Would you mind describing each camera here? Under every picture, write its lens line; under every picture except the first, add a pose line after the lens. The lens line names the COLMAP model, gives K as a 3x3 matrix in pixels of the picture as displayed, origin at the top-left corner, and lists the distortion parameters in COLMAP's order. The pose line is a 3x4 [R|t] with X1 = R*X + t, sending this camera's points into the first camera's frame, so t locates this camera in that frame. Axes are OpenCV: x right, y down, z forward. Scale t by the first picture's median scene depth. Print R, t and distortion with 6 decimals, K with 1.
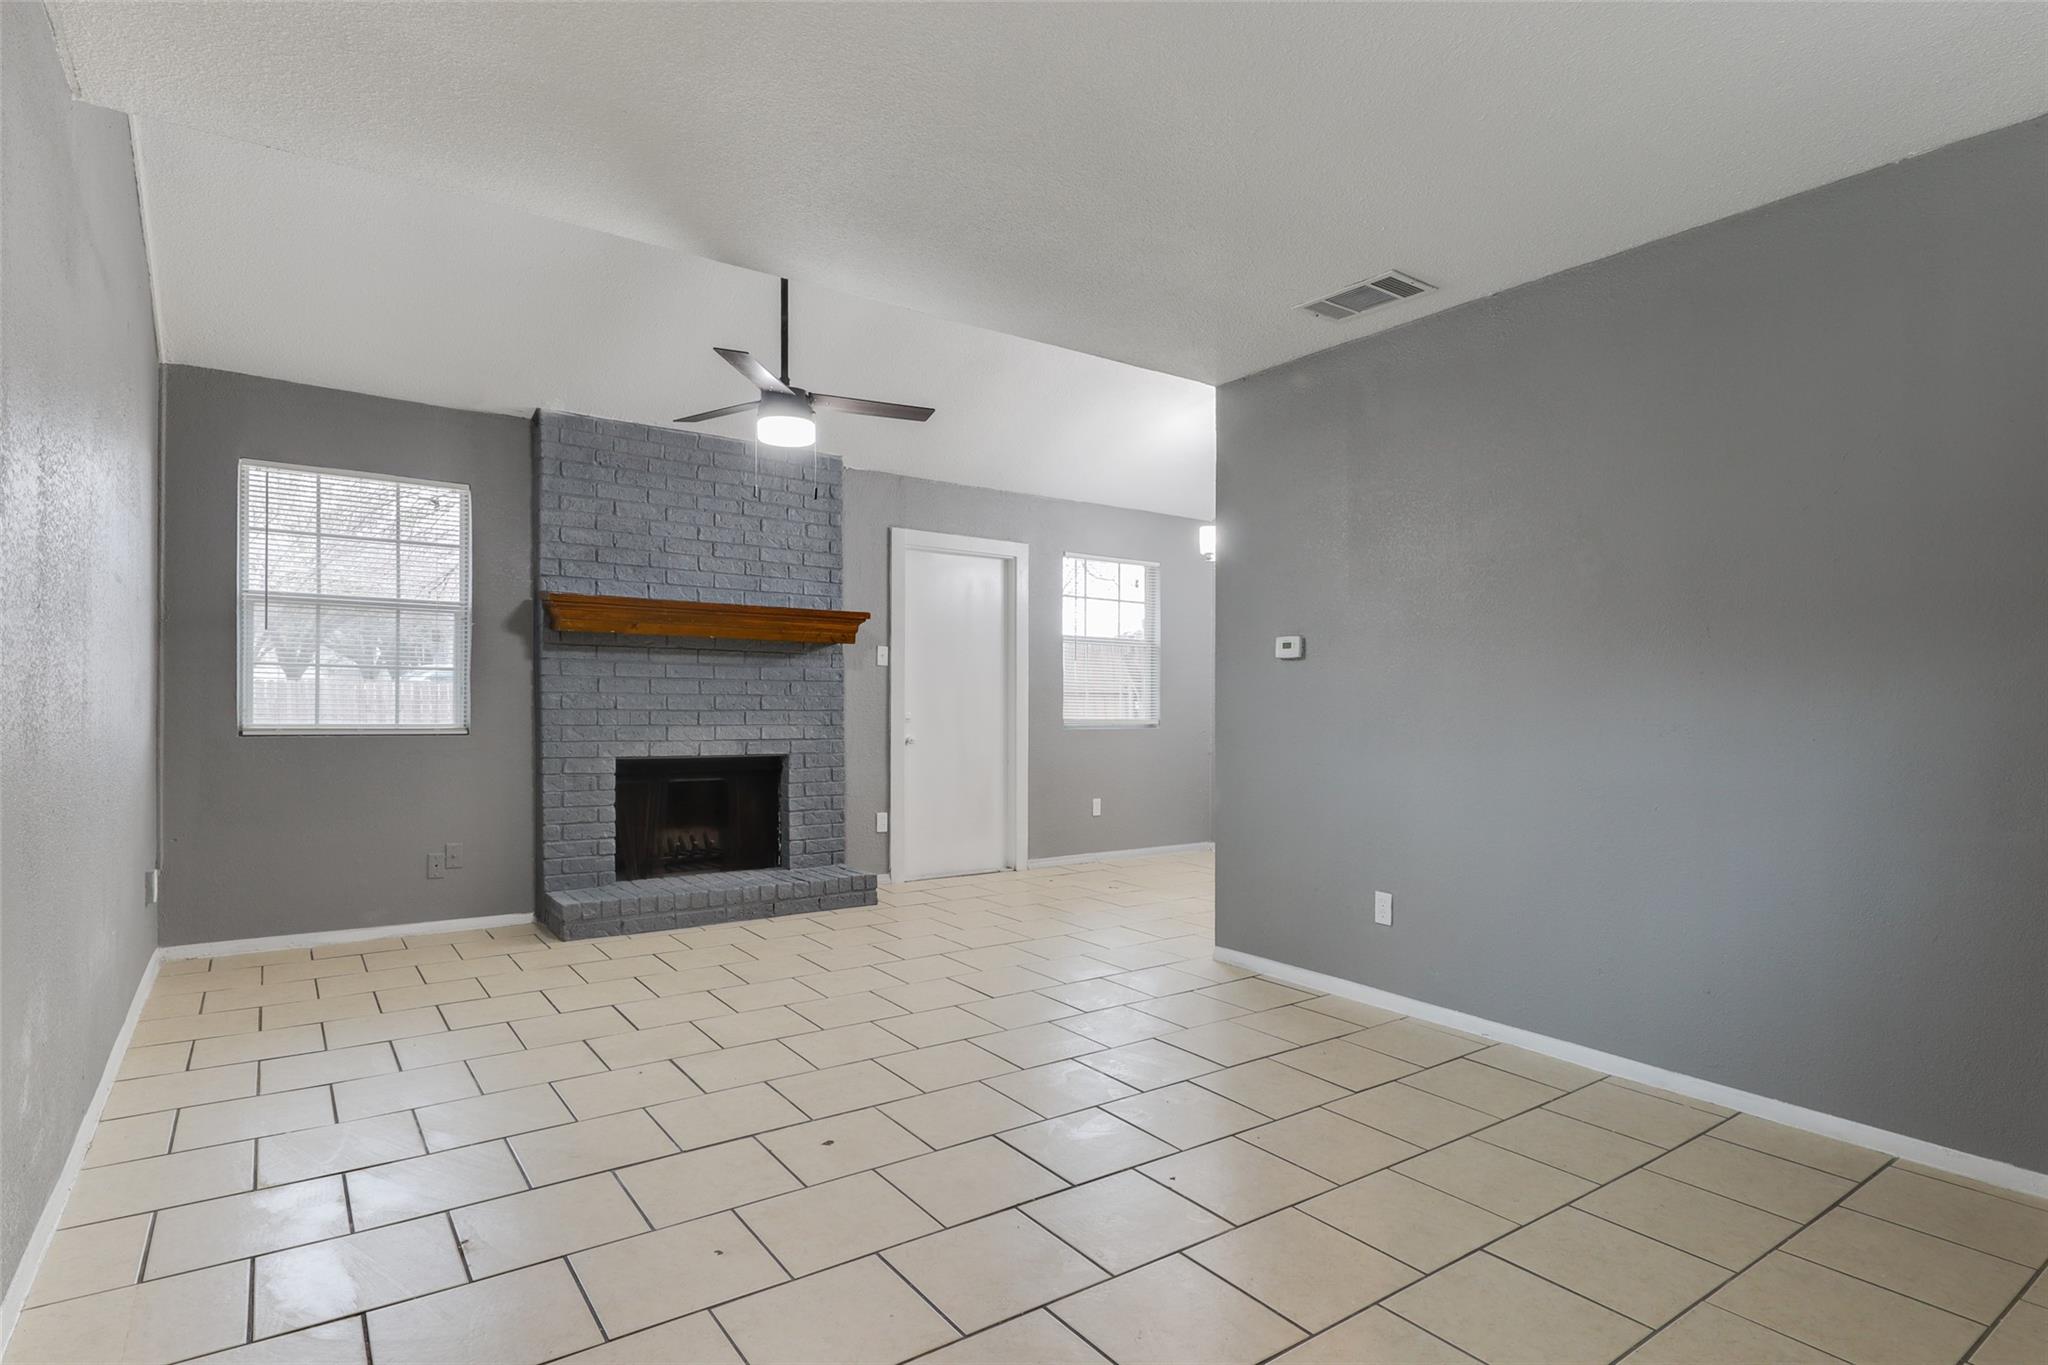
lens RADIAL K [[1059.3, 0, 1031.5], [0, 1059.3, 732.7], [0, 0, 1]] dist [0.001719, -0.000728]
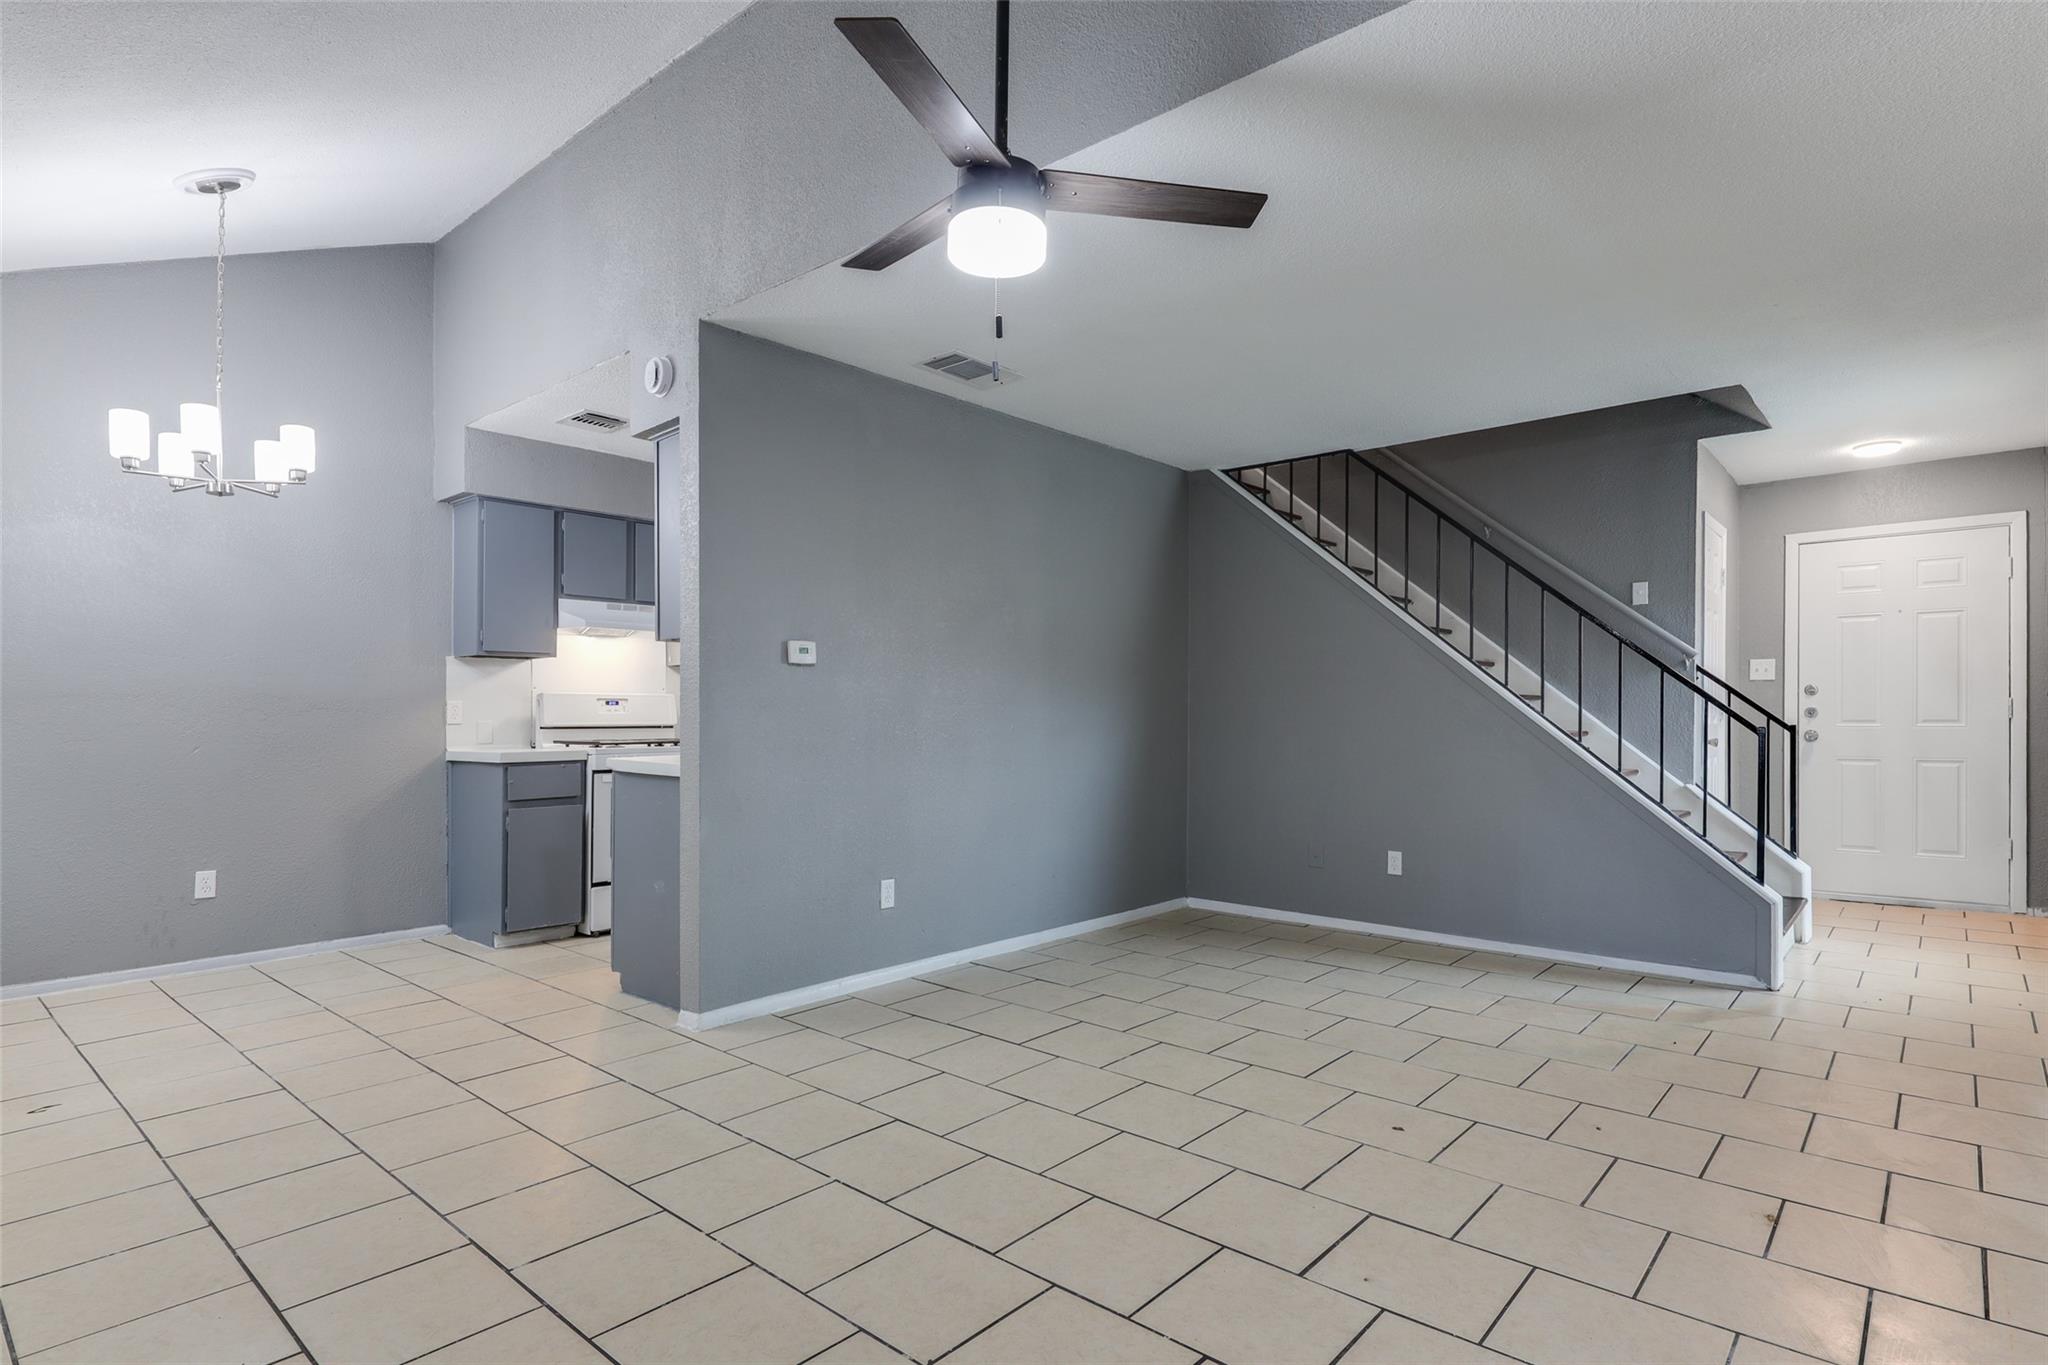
lens RADIAL K [[1059.3, 0, 1031.5], [0, 1059.3, 732.7], [0, 0, 1]] dist [0.001719, -0.000728]
pose [[-0.246205, -0.025489, 0.968882, -0.789744], [0.032290, 0.998884, 0.034483, -0.037532], [-0.968680, 0.039775, -0.245107, 1.126746]]
